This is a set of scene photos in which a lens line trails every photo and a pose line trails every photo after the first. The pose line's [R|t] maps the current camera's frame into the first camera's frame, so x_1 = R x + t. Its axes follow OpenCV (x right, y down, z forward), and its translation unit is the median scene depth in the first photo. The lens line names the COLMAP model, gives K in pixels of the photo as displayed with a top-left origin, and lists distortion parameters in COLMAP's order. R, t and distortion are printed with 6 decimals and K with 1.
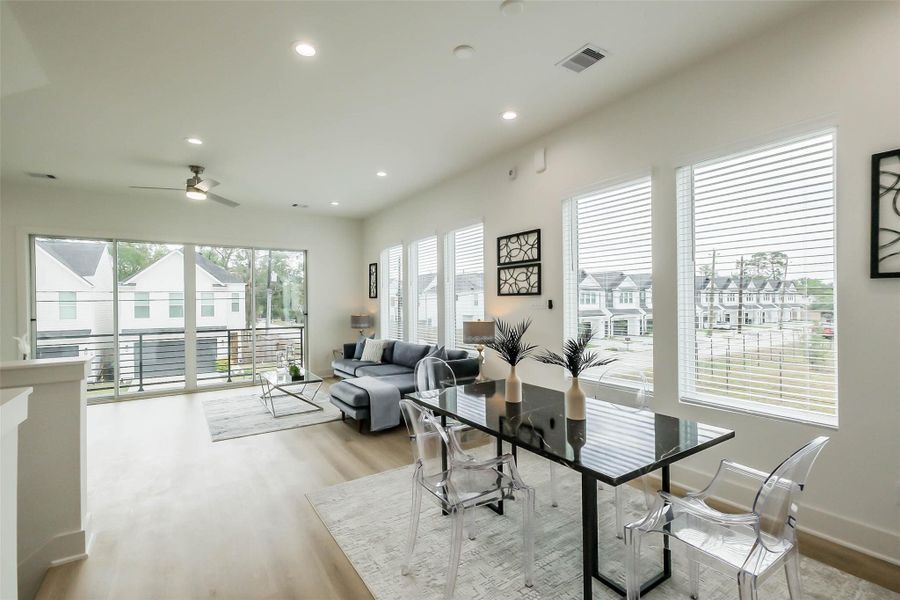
lens RADIAL K [[402.5, 0, 446.5], [0, 402.5, 301.4], [0, 0, 1]] dist [0.010668, -0.000605]
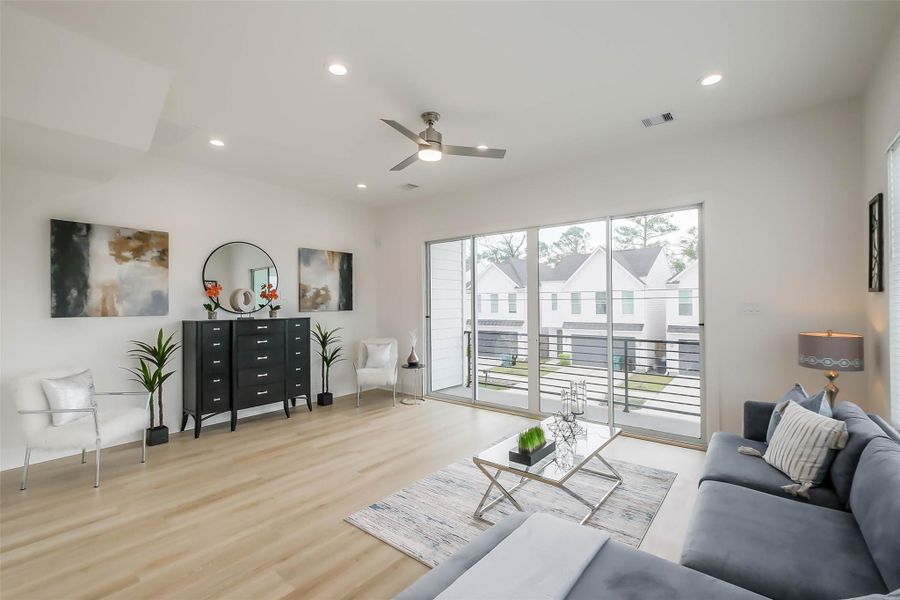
lens RADIAL K [[402.5, 0, 452.6], [0, 402.5, 299.6], [0, 0, 1]] dist [0.010668, -0.000605]
pose [[0.312373, 0.000029, -0.949959, 0.070245], [0.002949, 0.999995, 0.001000, -0.004405], [0.949955, -0.003114, 0.312371, 0.716789]]
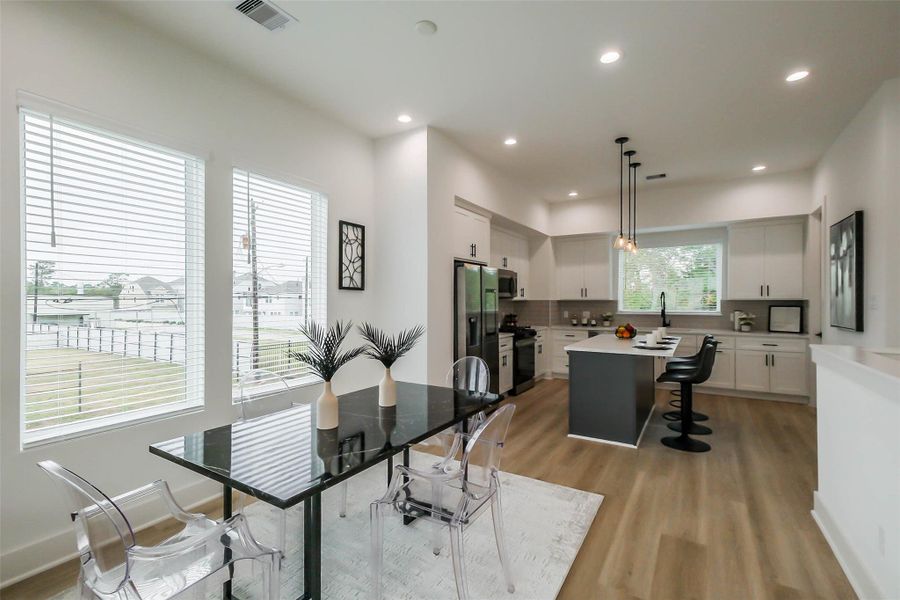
lens RADIAL K [[402.5, 0, 449.9], [0, 402.5, 303.3], [0, 0, 1]] dist [0.010668, -0.000605]
pose [[-0.411198, 0.009650, 0.911495, -0.307918], [0.004473, 0.999953, -0.008569, 0.010992], [-0.911535, 0.000553, -0.411222, 0.508161]]
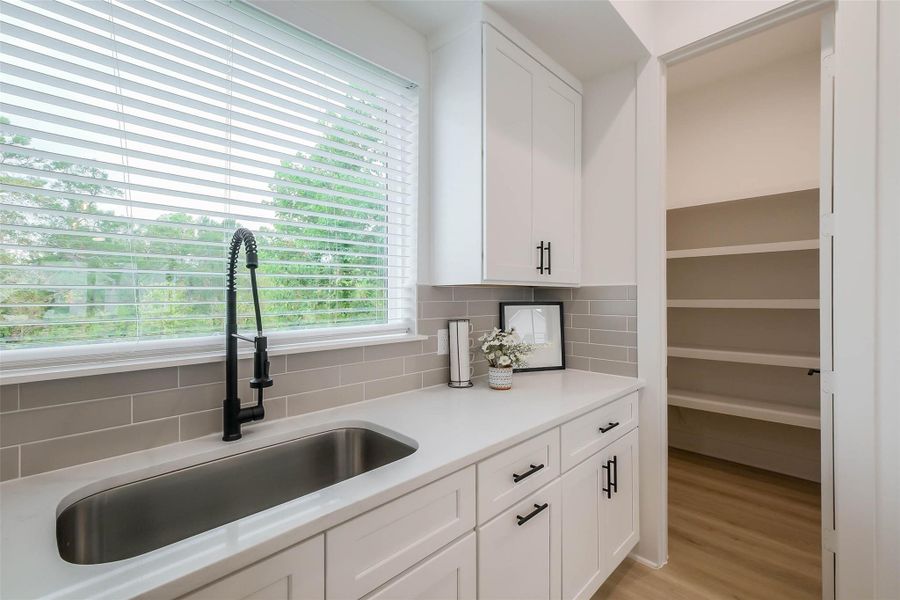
lens RADIAL K [[402.5, 0, 452.3], [0, 402.5, 294.0], [0, 0, 1]] dist [0.010668, -0.000605]
pose [[-0.977793, 0.013730, -0.209125, 0.477990], [0.015058, 0.999875, -0.004758, 0.004007], [0.209033, -0.007801, -0.977877, -0.356318]]
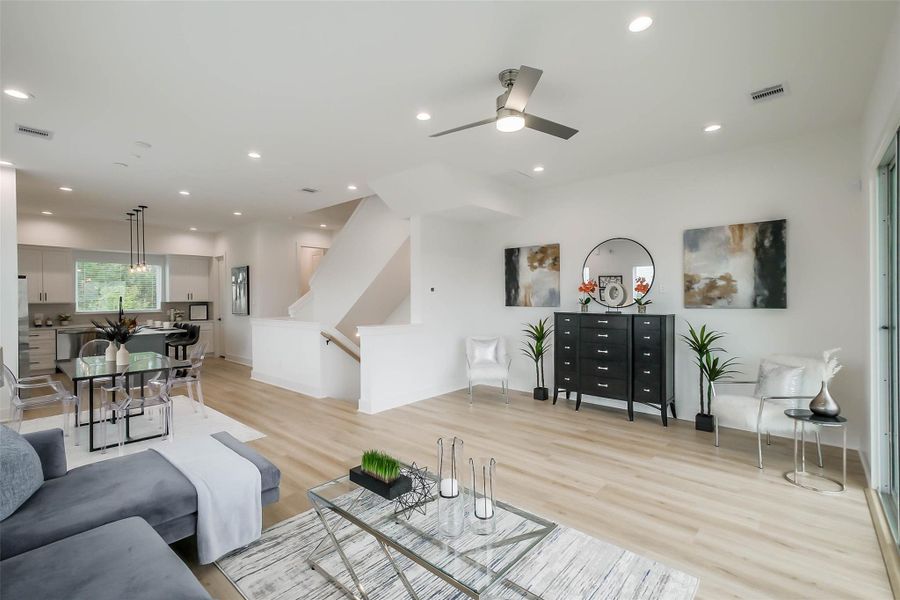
lens RADIAL K [[402.5, 0, 445.9], [0, 402.5, 301.3], [0, 0, 1]] dist [0.010668, -0.000605]
pose [[-0.966411, 0.019680, -0.256247, -0.323931], [0.017511, 0.999789, 0.010747, -0.005431], [0.256404, 0.005899, -0.966552, 1.370148]]
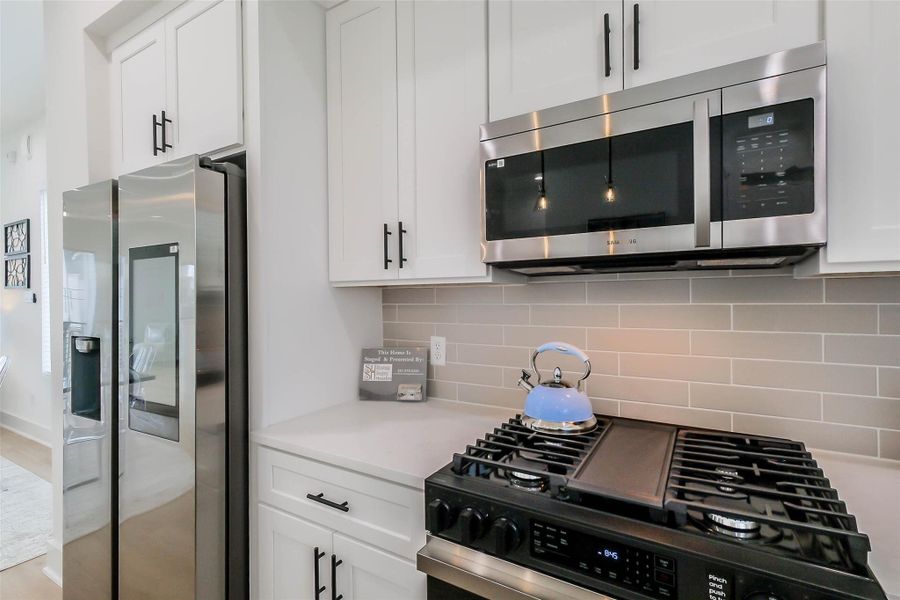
lens RADIAL K [[425.3, 0, 451.0], [0, 425.3, 301.7], [0, 0, 1]] dist [0.006571, 0.000419]
pose [[0.902389, 0.000278, 0.430922, 0.526935], [-0.003736, 0.999967, 0.007177, 0.003205], [-0.430906, -0.008087, 0.902360, -0.261794]]
